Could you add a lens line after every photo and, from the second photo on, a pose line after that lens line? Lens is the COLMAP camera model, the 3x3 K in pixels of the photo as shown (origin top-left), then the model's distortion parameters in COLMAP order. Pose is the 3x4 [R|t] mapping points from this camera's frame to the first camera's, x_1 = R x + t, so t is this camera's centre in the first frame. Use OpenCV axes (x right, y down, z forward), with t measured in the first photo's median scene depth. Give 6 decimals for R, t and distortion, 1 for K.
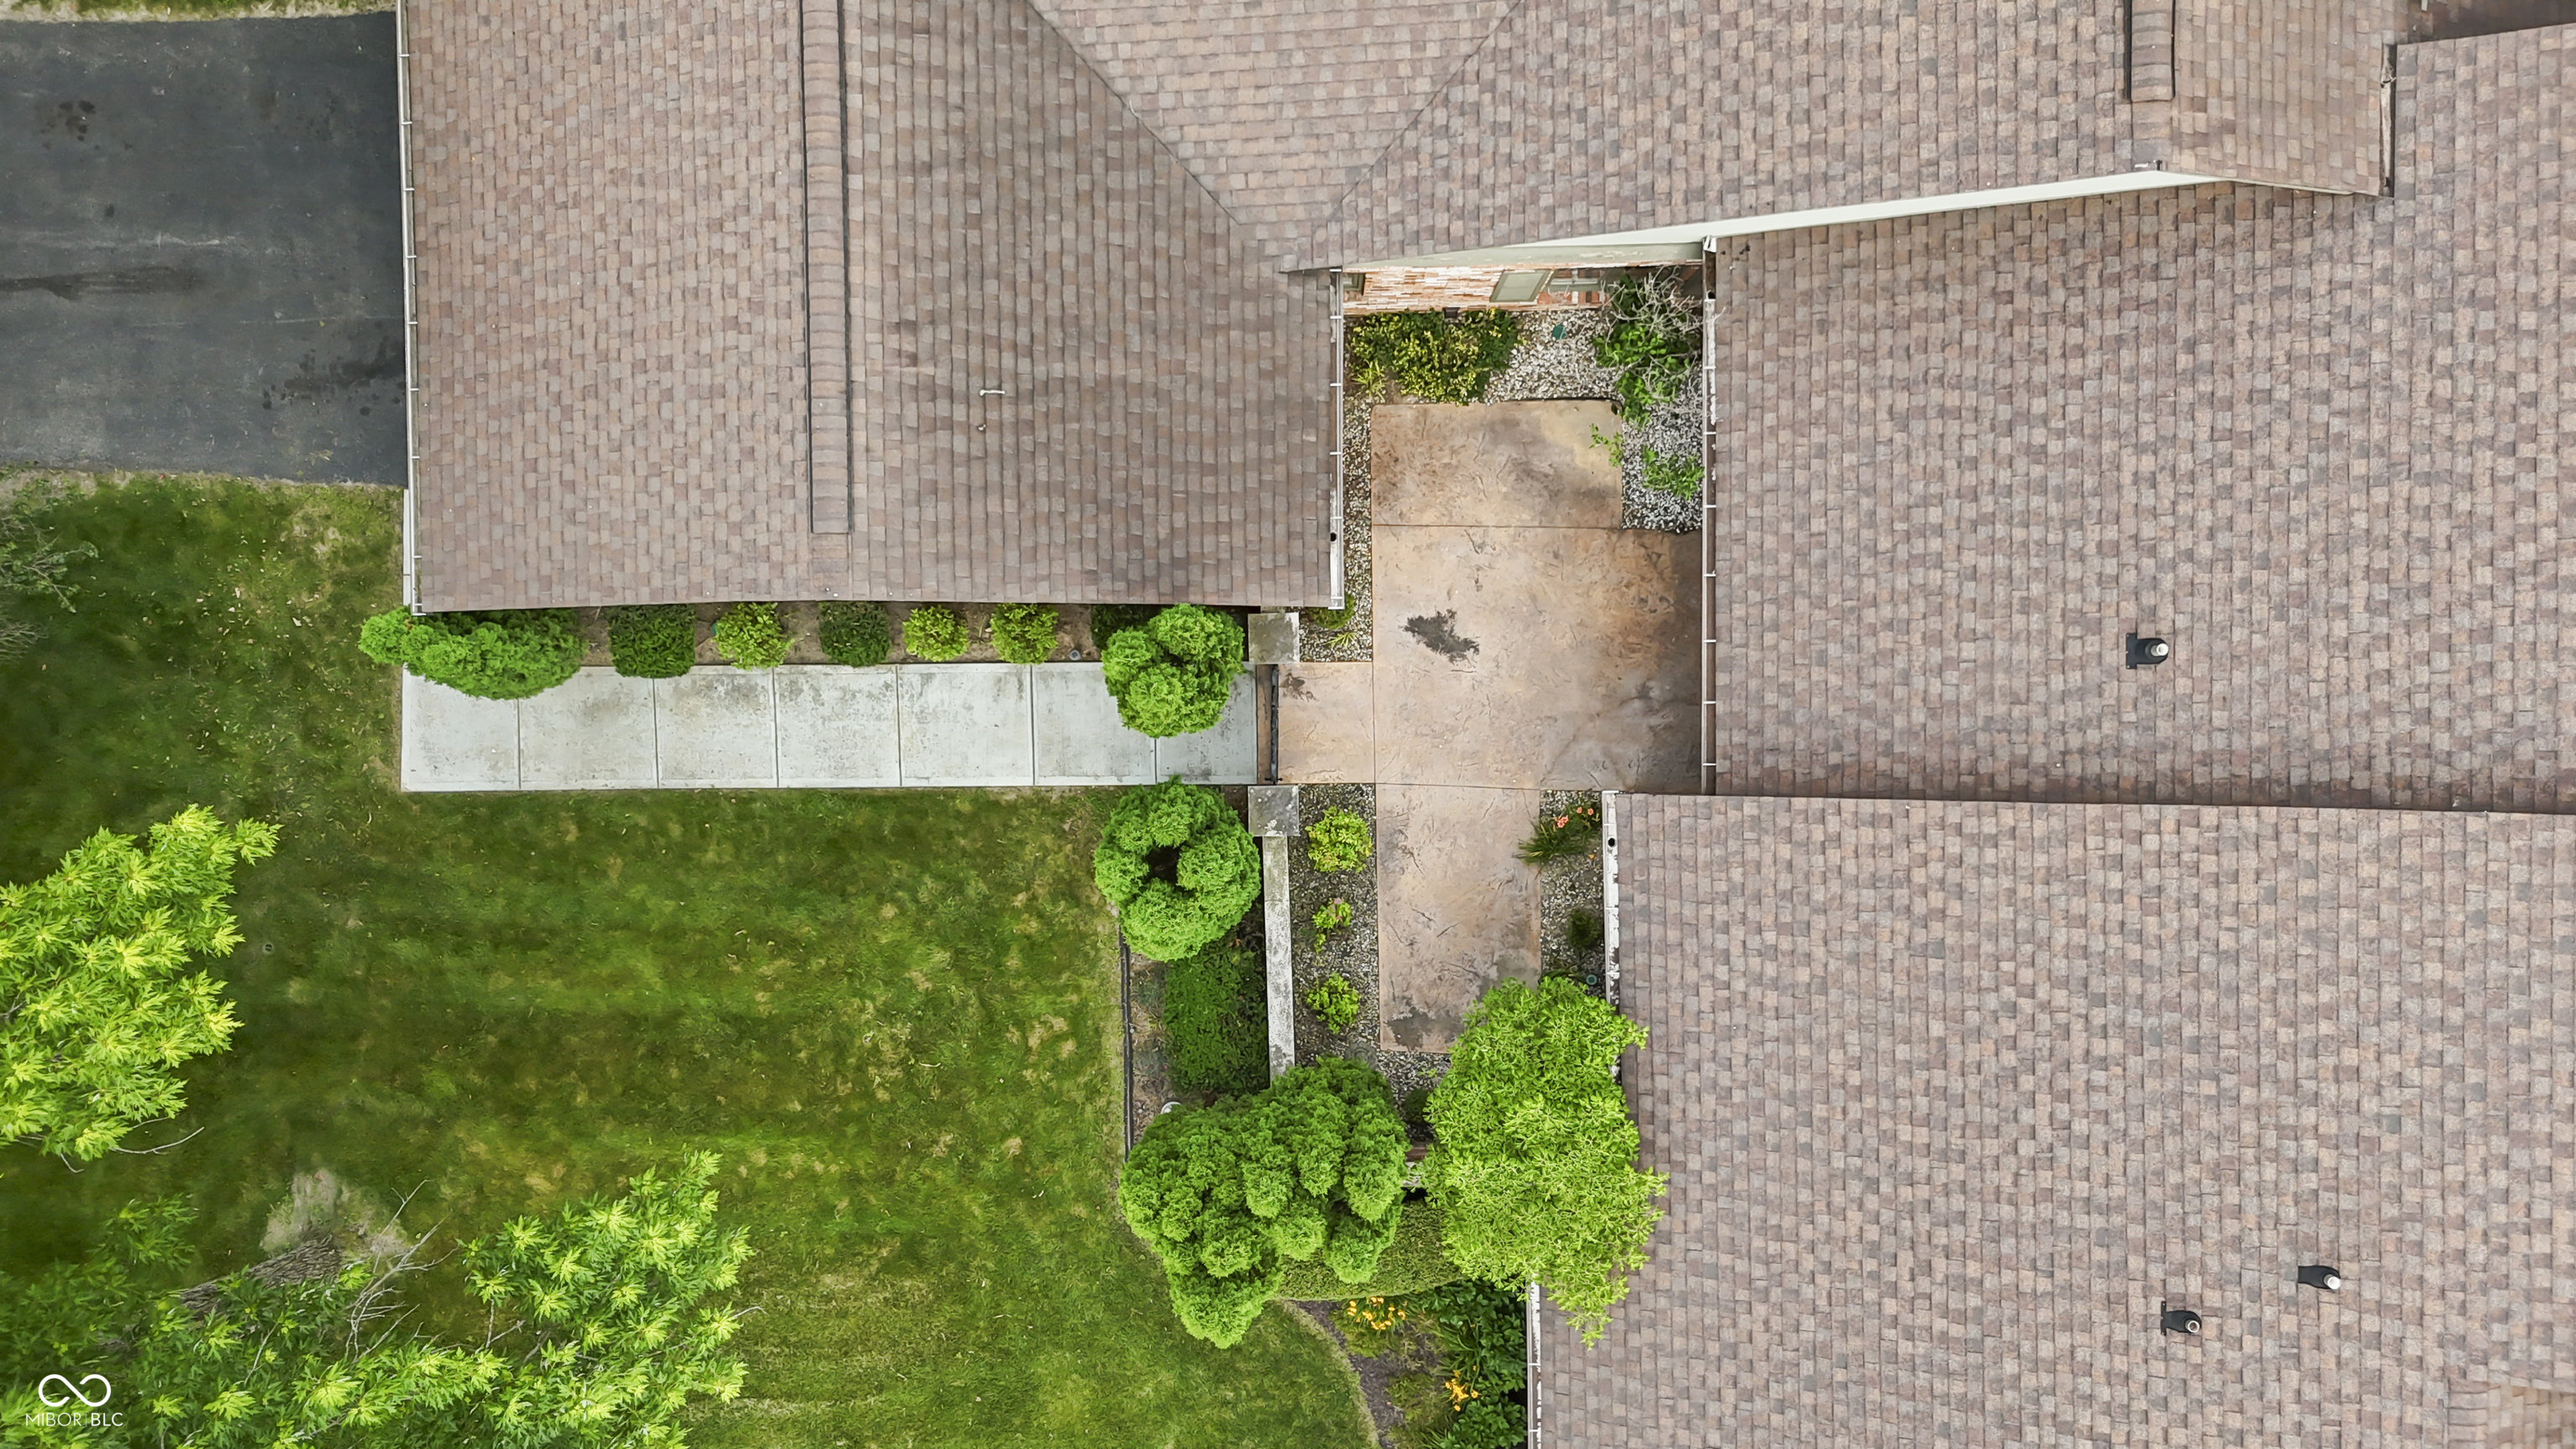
lens RADIAL K [[1892.9, 0, 1279.5], [0, 1892.9, 714.3], [0, 0, 1]] dist [0.081105, -0.087589]
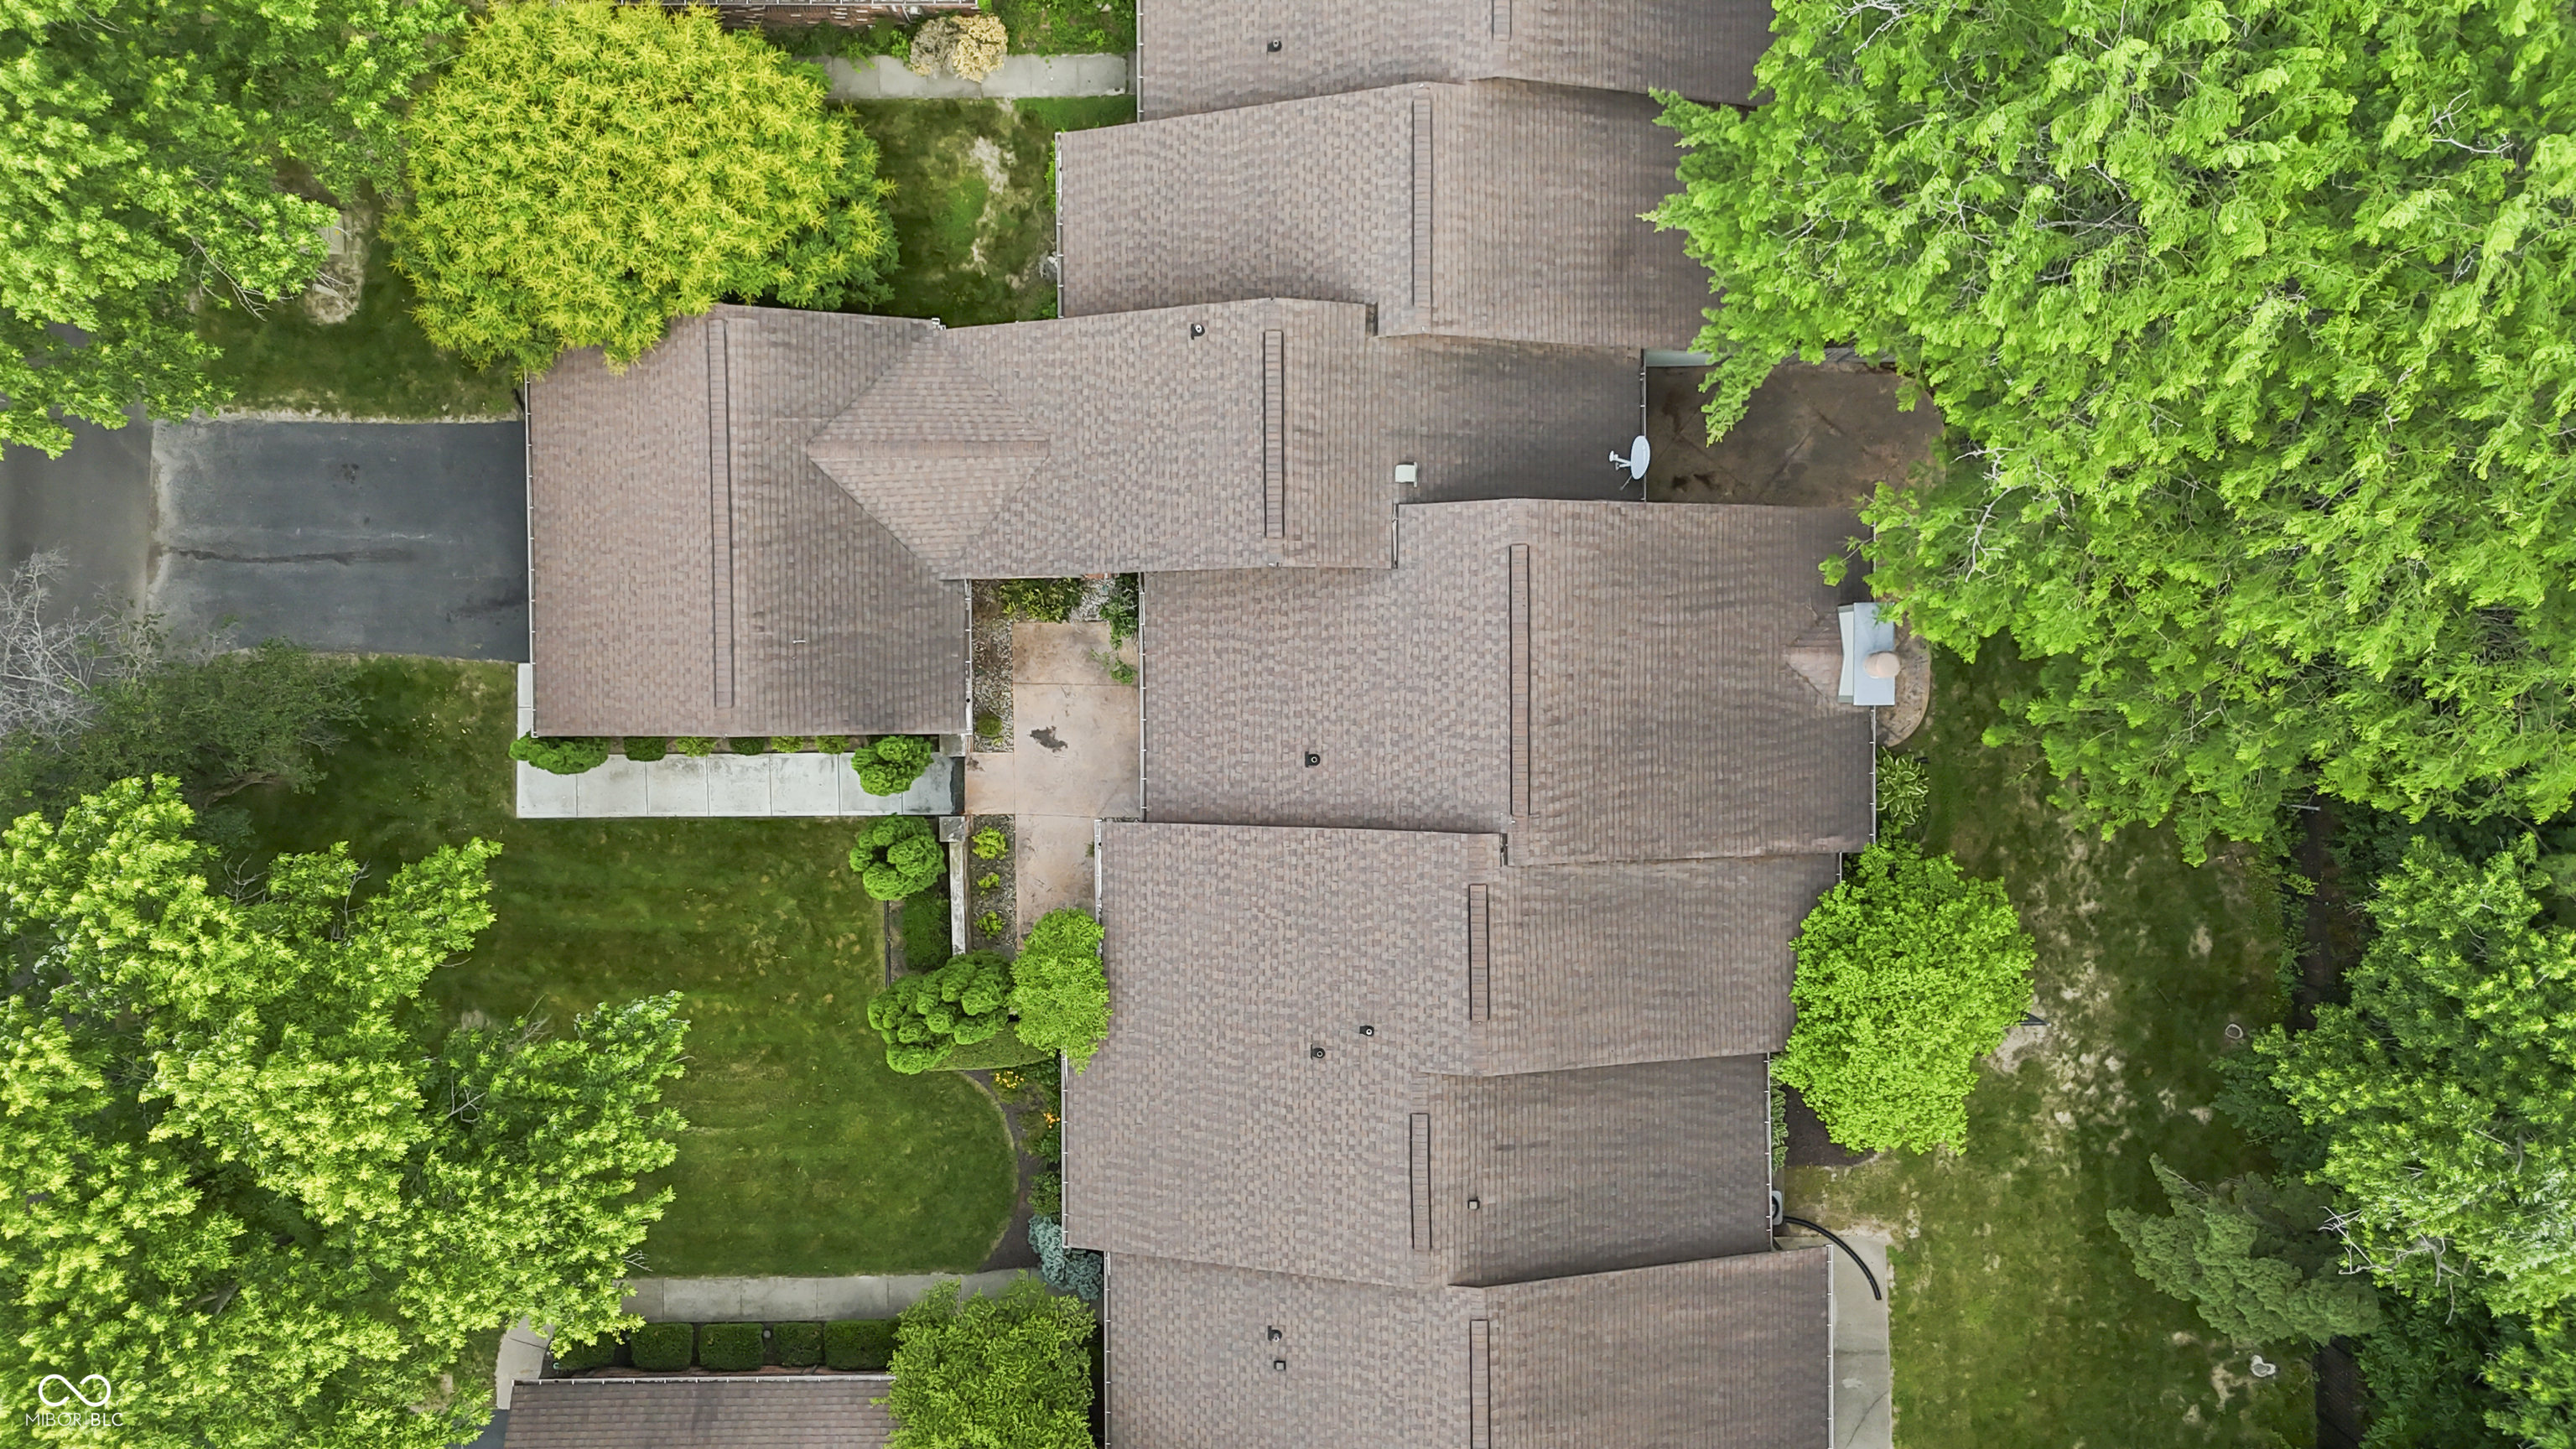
lens RADIAL K [[1892.9, 0, 1297.9], [0, 1892.9, 717.7], [0, 0, 1]] dist [0.081105, -0.087589]
pose [[0.999946, 0.003060, 0.009968, 0.383983], [-0.003075, 0.999994, 0.001478, -0.079980], [-0.009964, -0.001508, 0.999949, -1.151894]]
